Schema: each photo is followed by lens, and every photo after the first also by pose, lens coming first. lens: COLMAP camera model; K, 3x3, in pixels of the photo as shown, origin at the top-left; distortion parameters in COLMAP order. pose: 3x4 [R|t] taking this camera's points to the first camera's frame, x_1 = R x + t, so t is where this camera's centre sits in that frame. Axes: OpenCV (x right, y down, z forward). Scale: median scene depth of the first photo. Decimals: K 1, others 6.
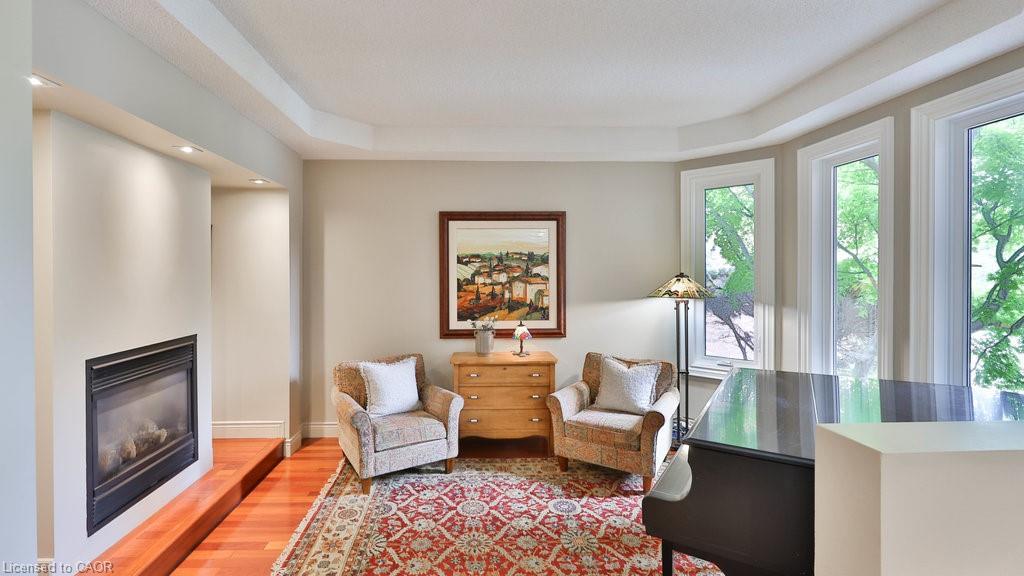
lens RADIAL K [[457.5, 0, 510.6], [0, 457.5, 274.0], [0, 0, 1]] dist [-0.000417, 0.000060]
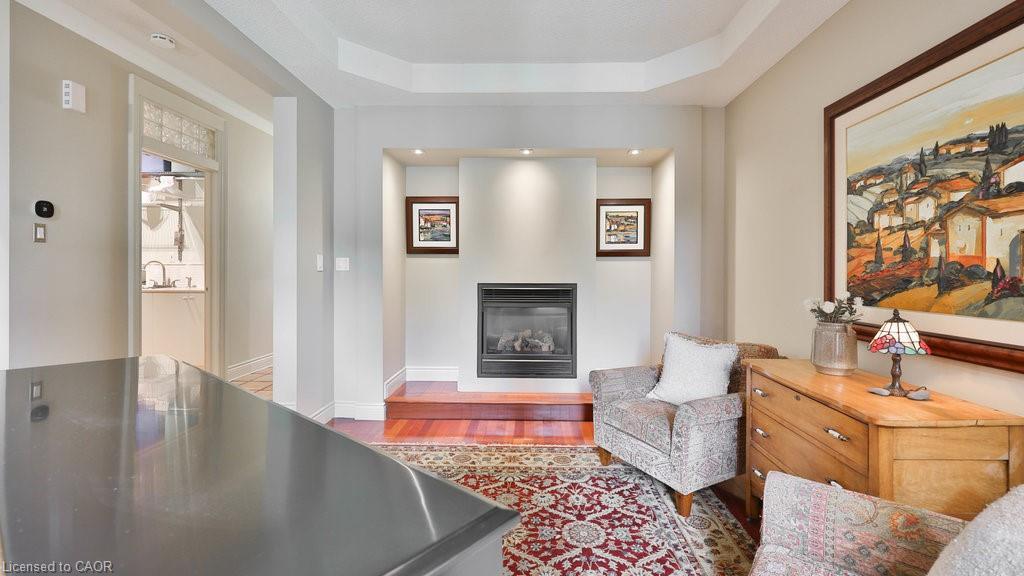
lens RADIAL K [[457.5, 0, 510.6], [0, 457.5, 274.0], [0, 0, 1]] dist [-0.000417, 0.000060]
pose [[-0.140601, 0.001997, -0.990064, 0.456827], [-0.011392, 0.999929, 0.003634, 0.070845], [0.990001, 0.011790, -0.140569, 0.691494]]
